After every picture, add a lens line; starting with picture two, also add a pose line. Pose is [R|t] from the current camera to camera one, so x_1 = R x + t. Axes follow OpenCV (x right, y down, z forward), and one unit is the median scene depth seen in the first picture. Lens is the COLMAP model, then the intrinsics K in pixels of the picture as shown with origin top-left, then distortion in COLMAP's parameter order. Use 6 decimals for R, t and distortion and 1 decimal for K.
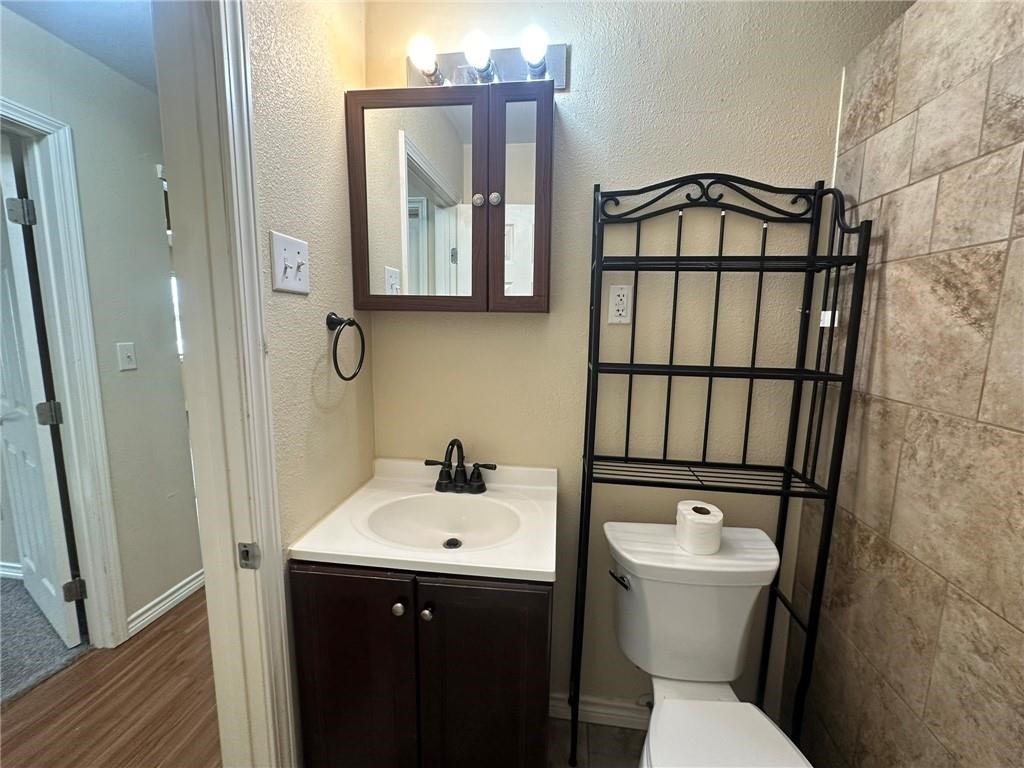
lens RADIAL K [[407.6, 0, 512.0], [0, 407.6, 384.0], [0, 0, 1]] dist [-0.001604, 0.000448]
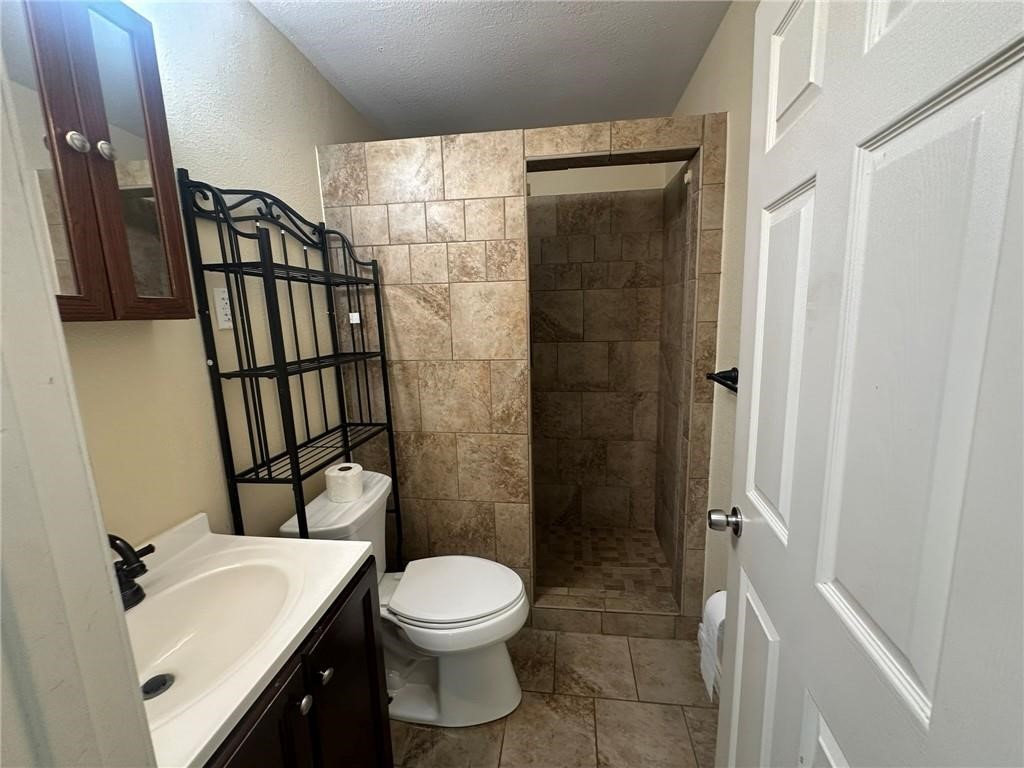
lens RADIAL K [[407.6, 0, 512.0], [0, 407.6, 384.0], [0, 0, 1]] dist [-0.001604, 0.000448]
pose [[0.006183, -0.184678, 0.982780, -0.909600], [0.176951, 0.967491, 0.180691, -0.107121], [-0.984200, 0.172787, 0.038661, 0.467360]]
